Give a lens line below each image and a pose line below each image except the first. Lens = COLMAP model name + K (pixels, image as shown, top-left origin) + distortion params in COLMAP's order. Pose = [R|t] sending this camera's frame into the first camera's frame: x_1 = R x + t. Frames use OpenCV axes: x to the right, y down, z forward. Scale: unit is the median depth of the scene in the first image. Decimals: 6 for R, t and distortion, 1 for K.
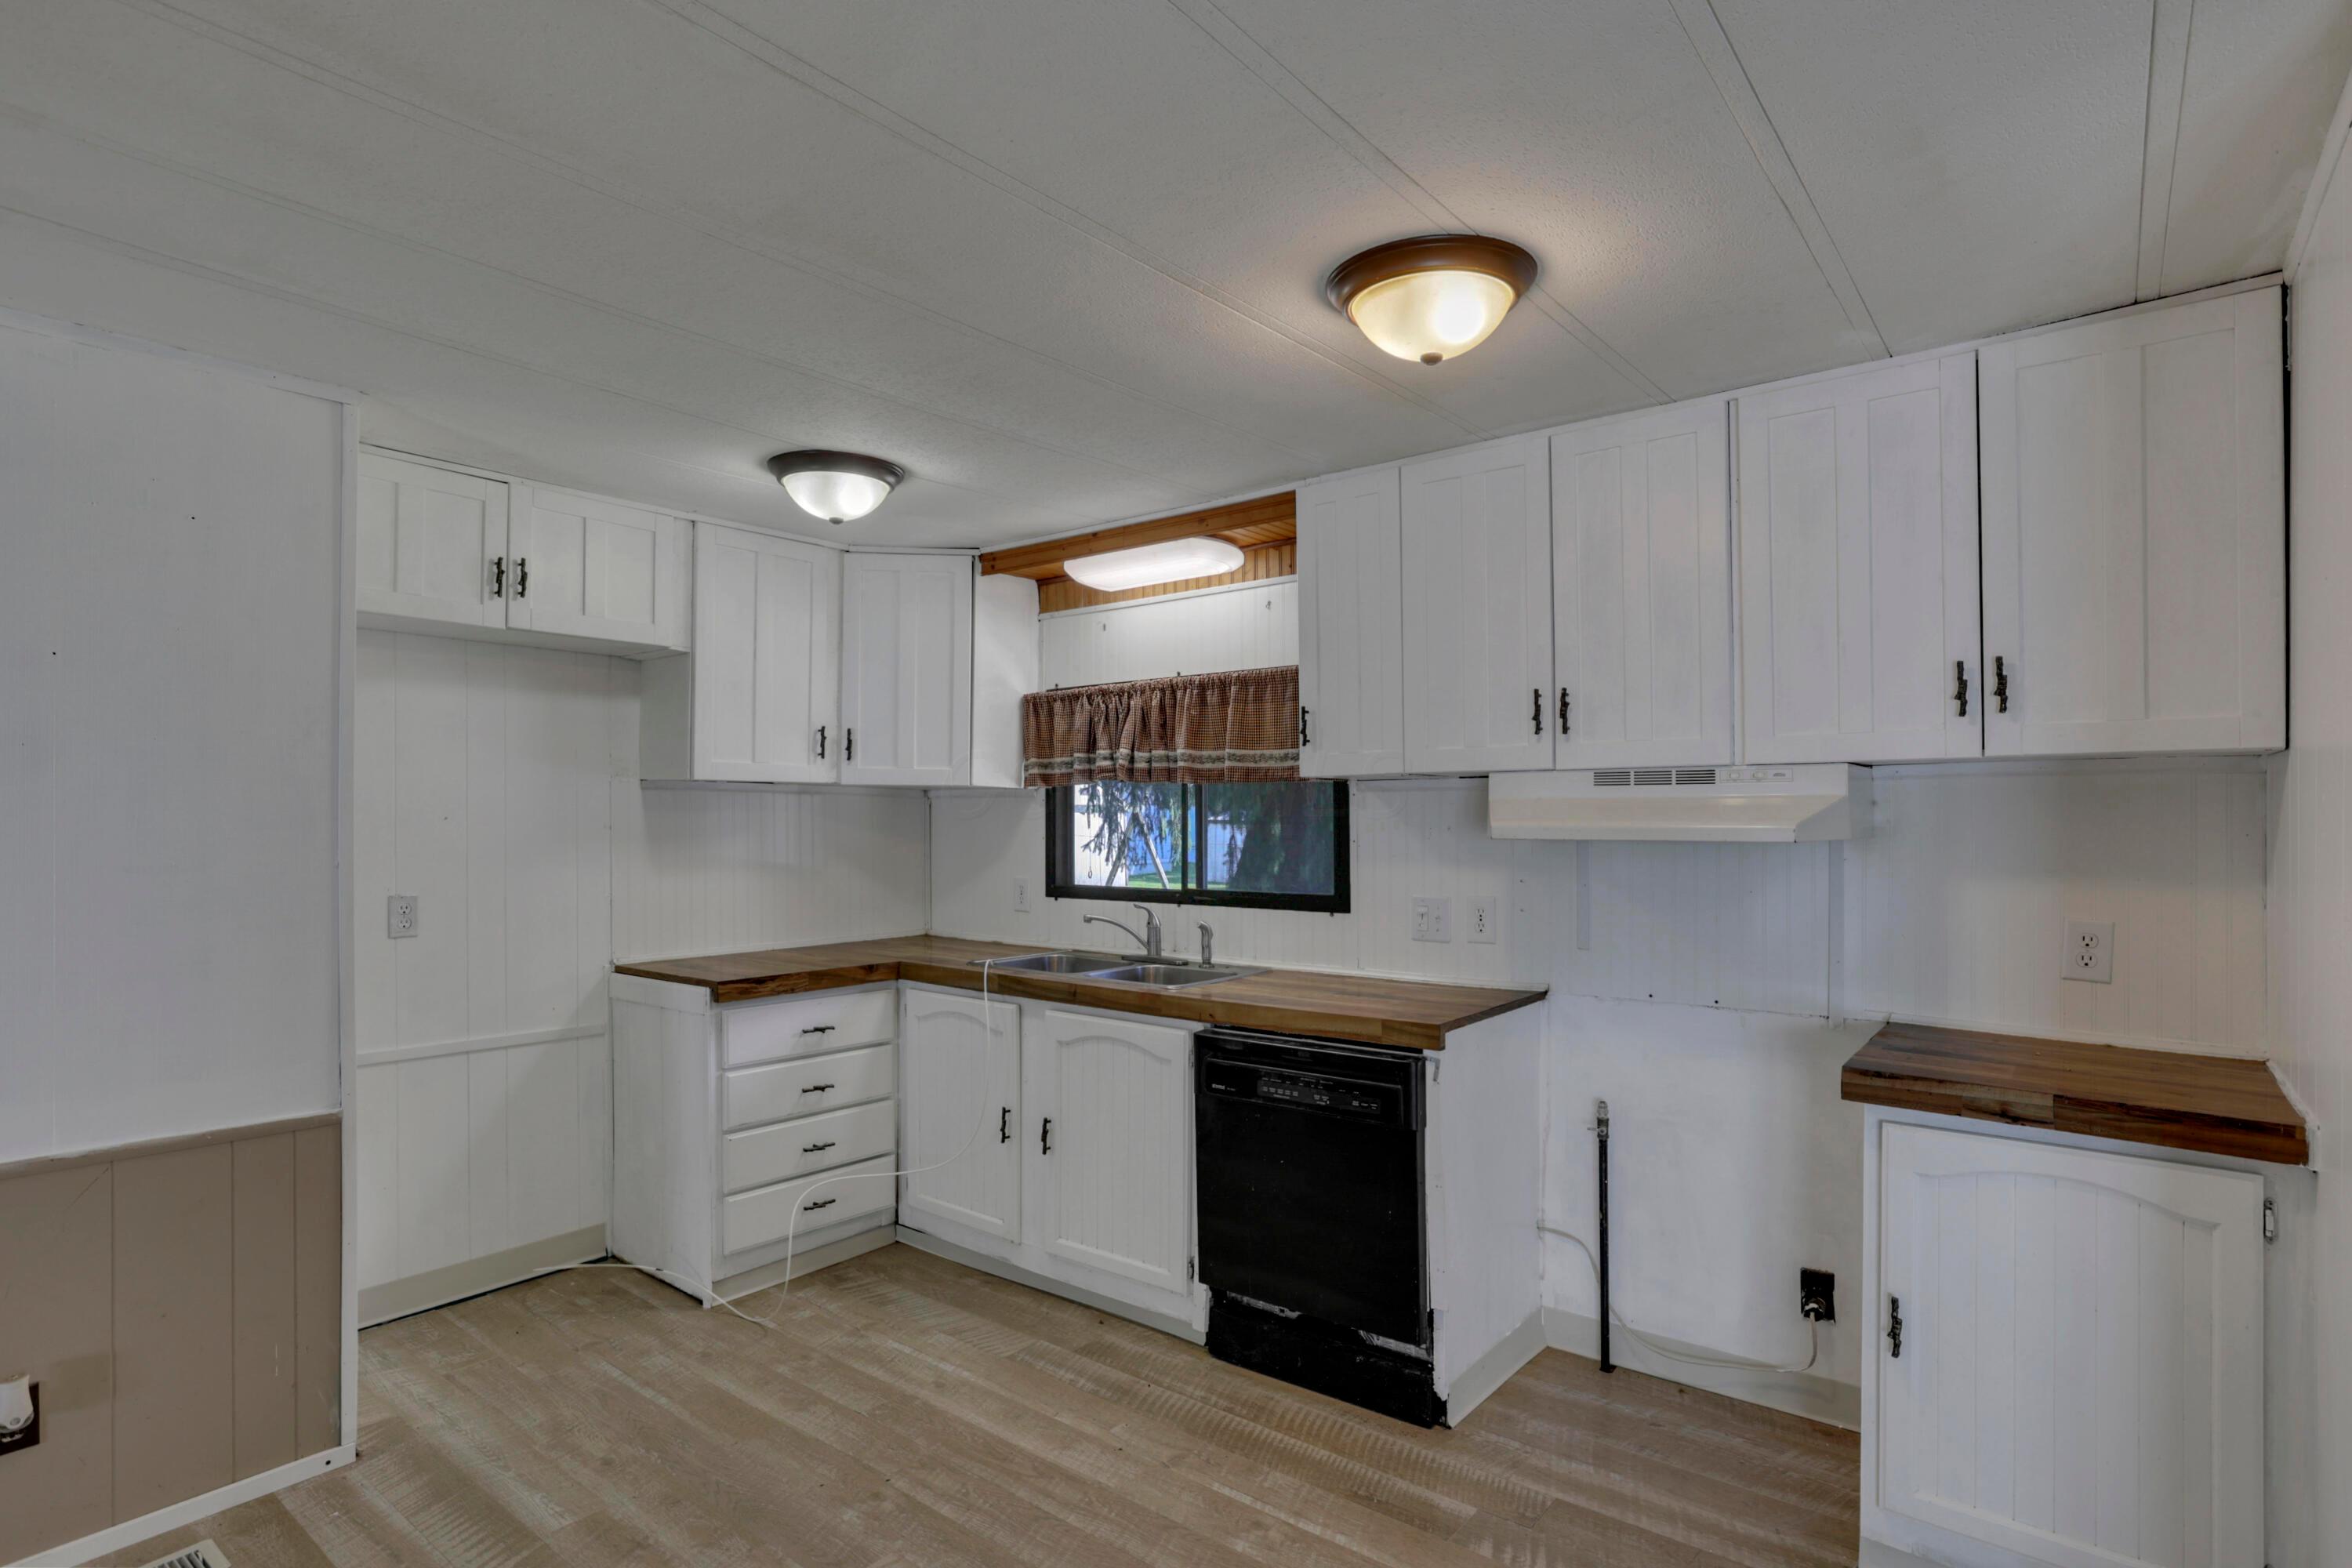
lens RADIAL K [[1185.8, 0, 1230.7], [0, 1185.8, 810.9], [0, 0, 1]] dist [-0.033278, 0.001239]
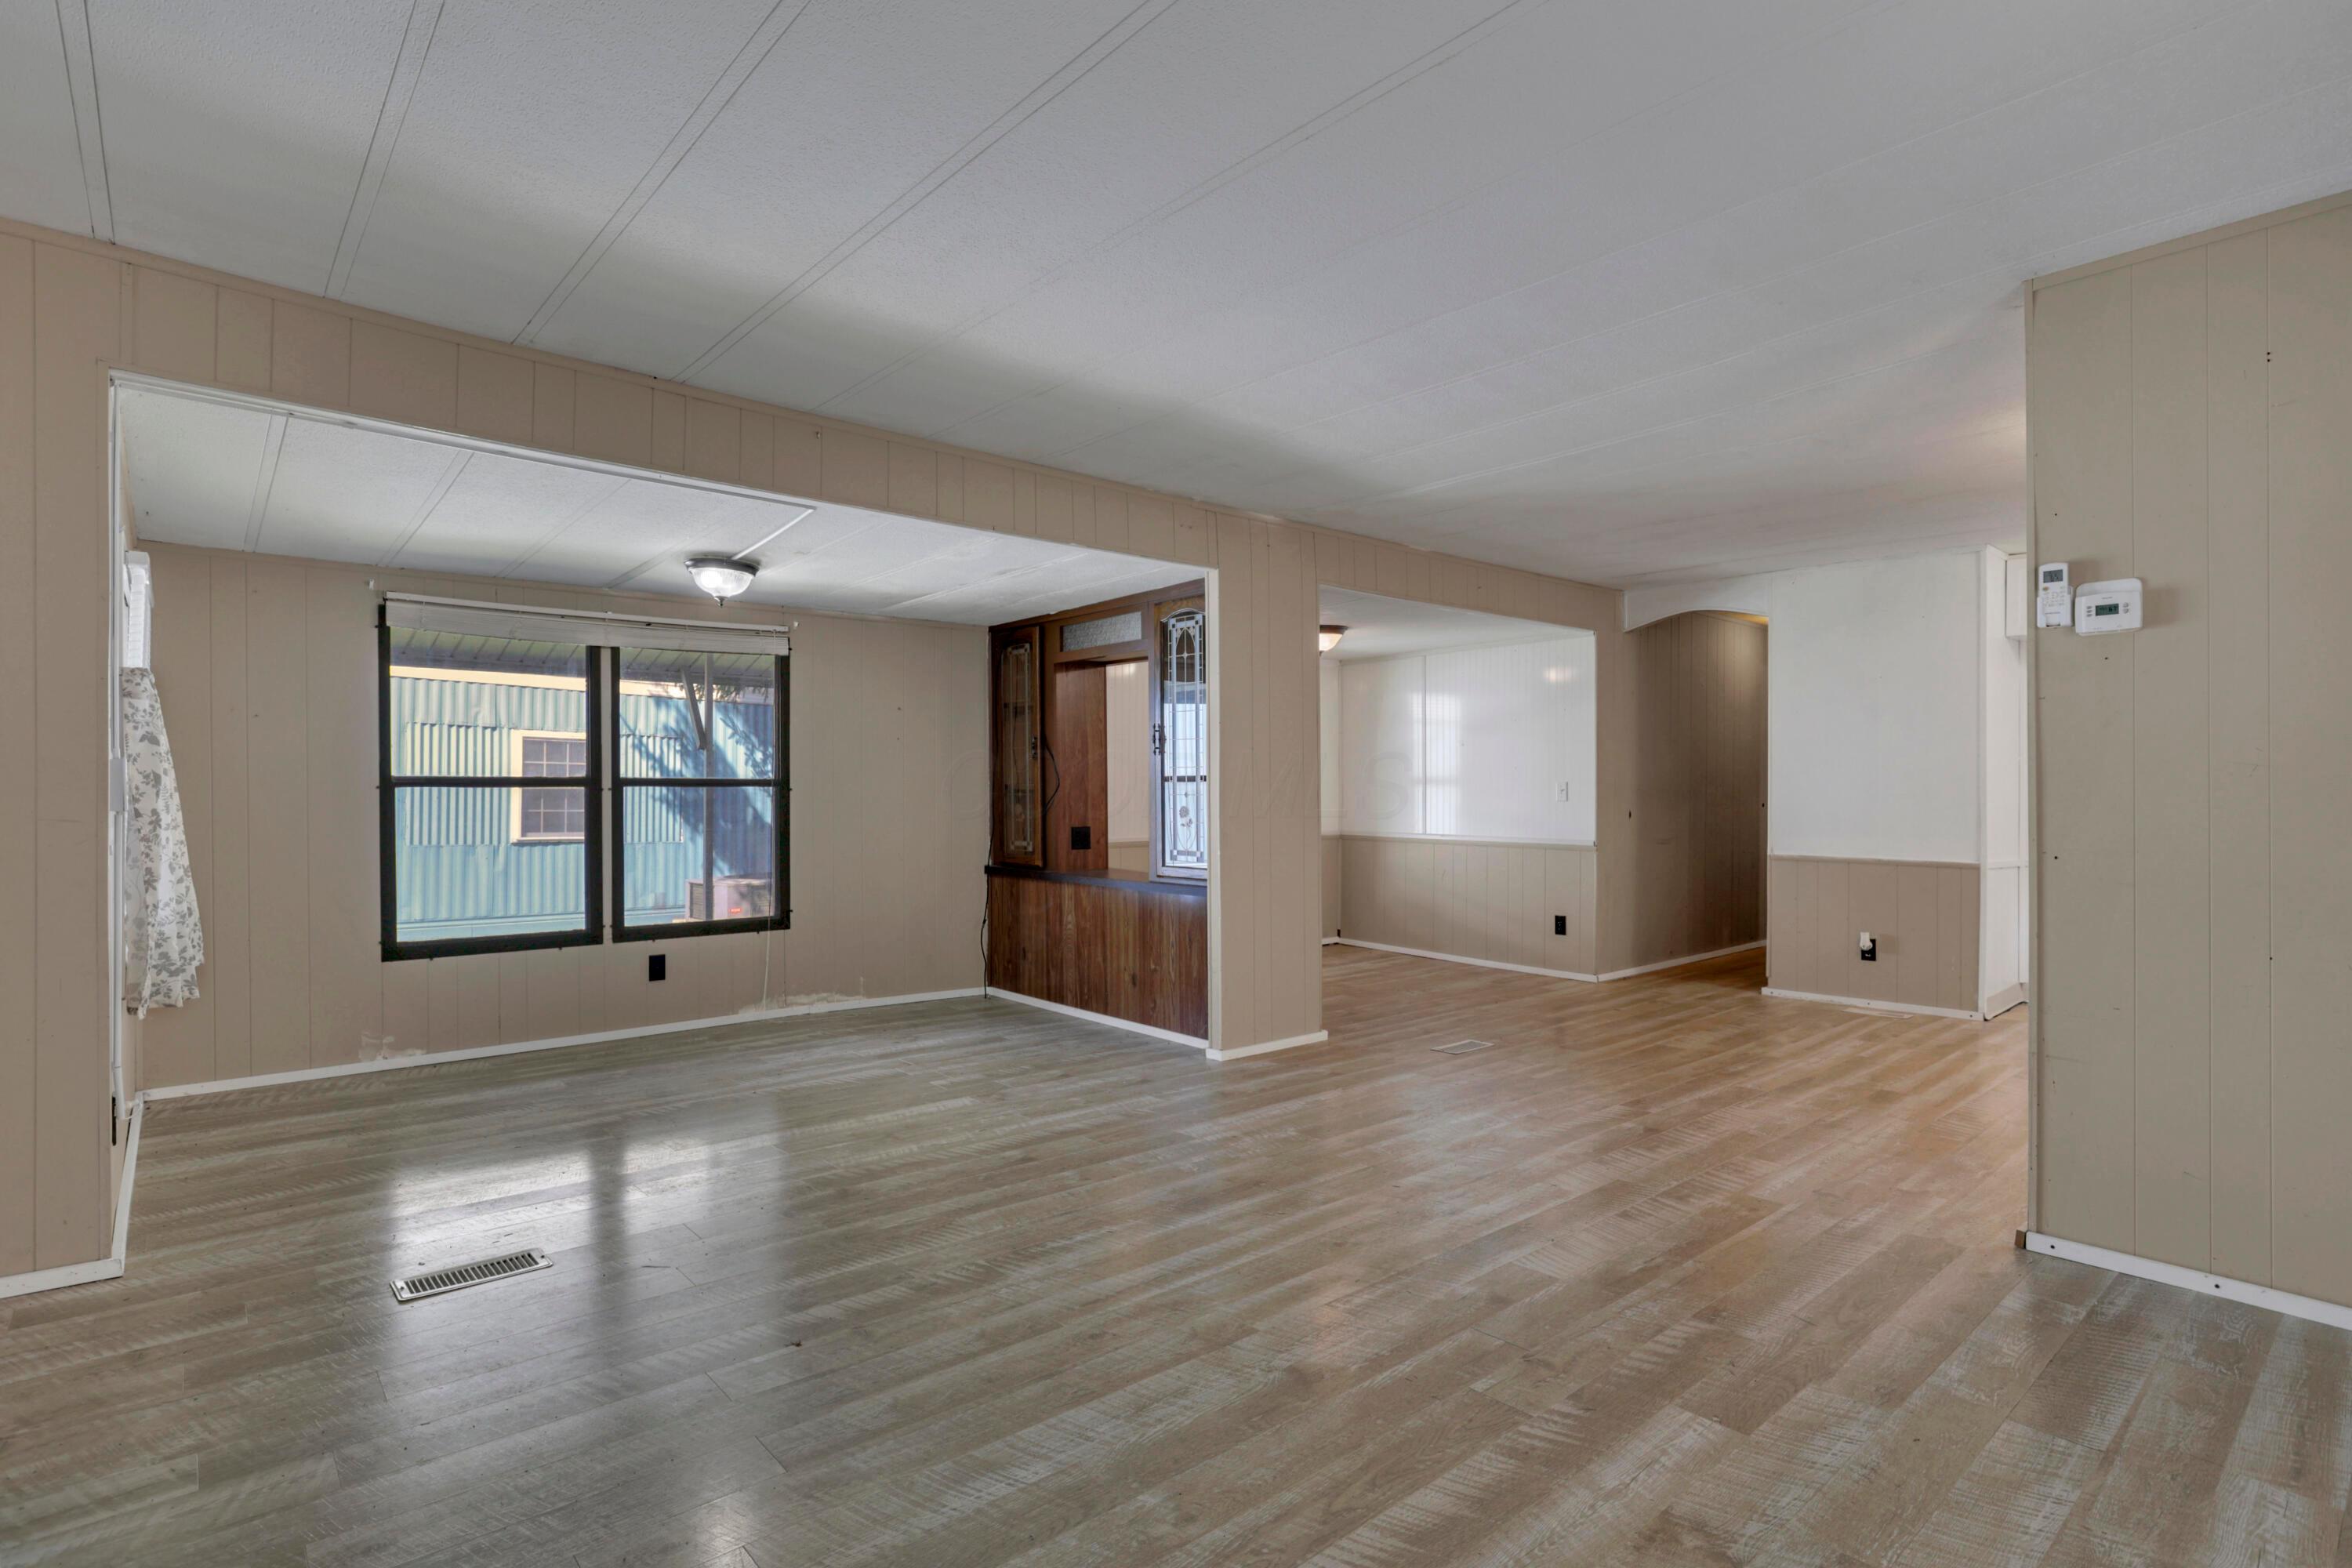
lens RADIAL K [[1170.8, 0, 1212.2], [0, 1170.8, 732.0], [0, 0, 1]] dist [-0.041903, 0.010595]
pose [[-0.196127, -0.050057, -0.979300, 1.259344], [0.002239, 0.998671, -0.051495, 0.082440], [0.980576, -0.012293, -0.195754, -0.021329]]
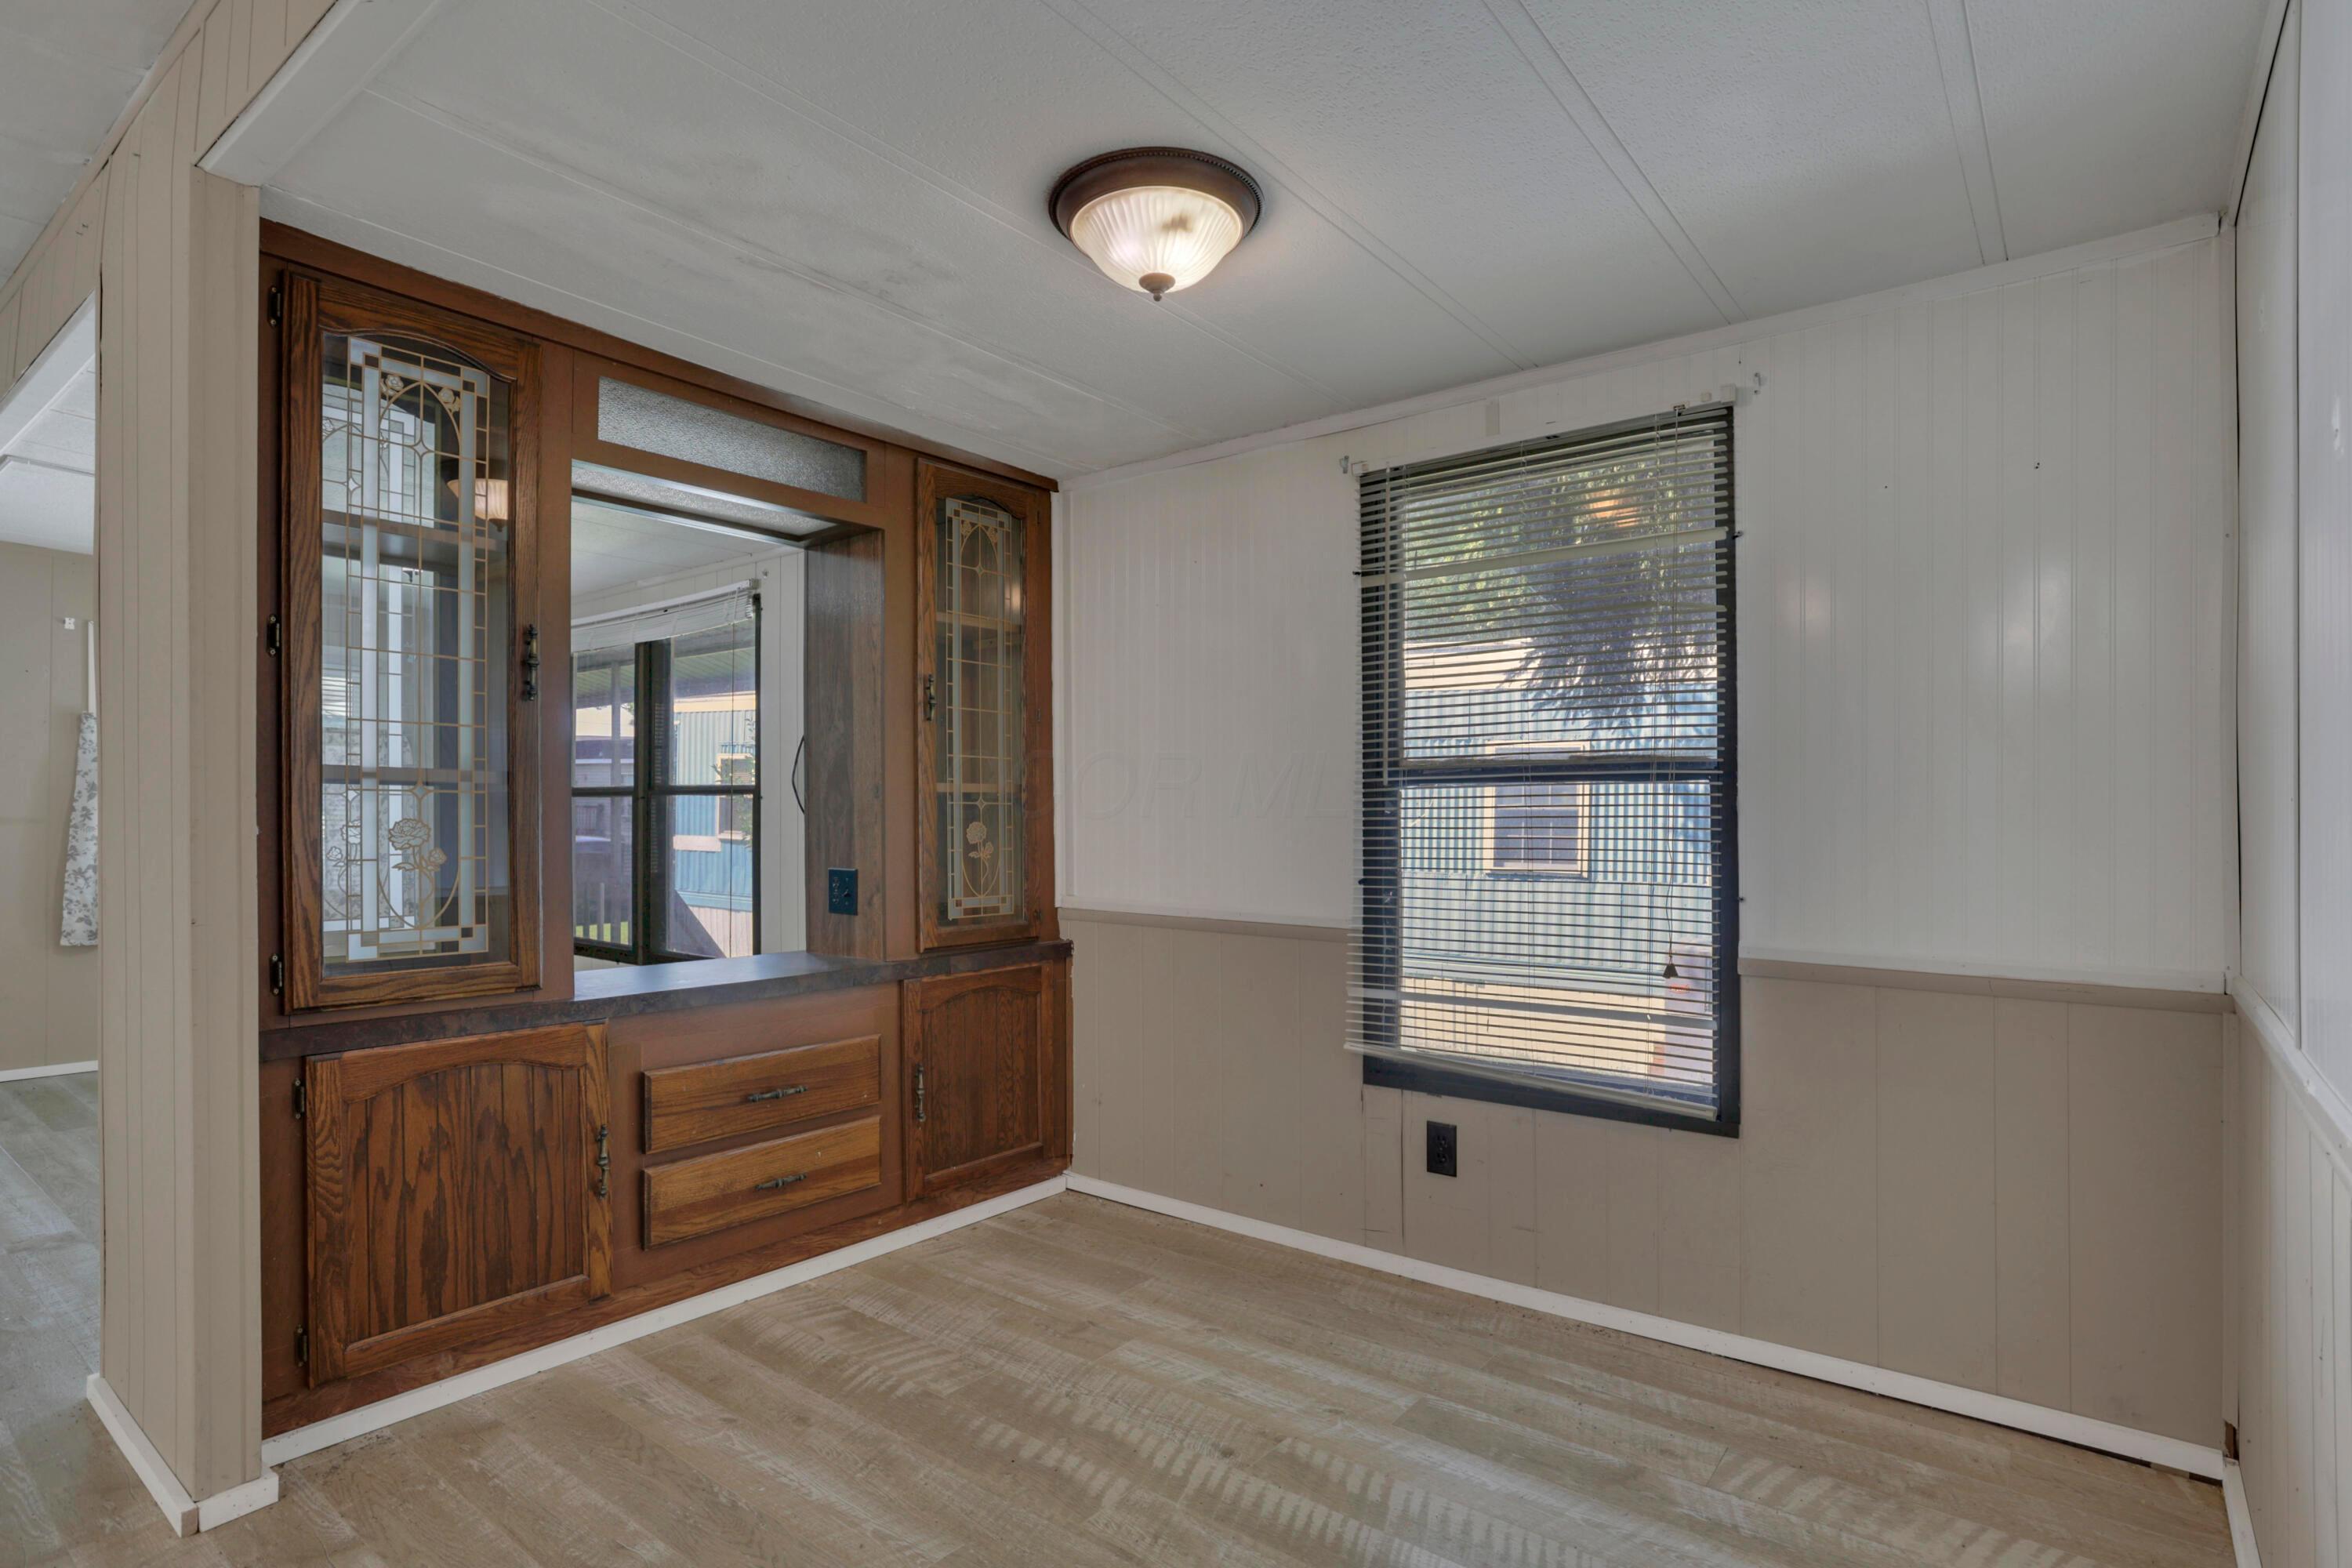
lens RADIAL K [[1185.6, 0, 1177.8], [0, 1185.6, 793.2], [0, 0, 1]] dist [-0.032497, 0.010346]
pose [[-0.999809, -0.014322, 0.013262, -0.671578], [-0.014691, 0.999497, -0.028109, 0.097666], [-0.012853, -0.028298, -0.999517, 0.310057]]
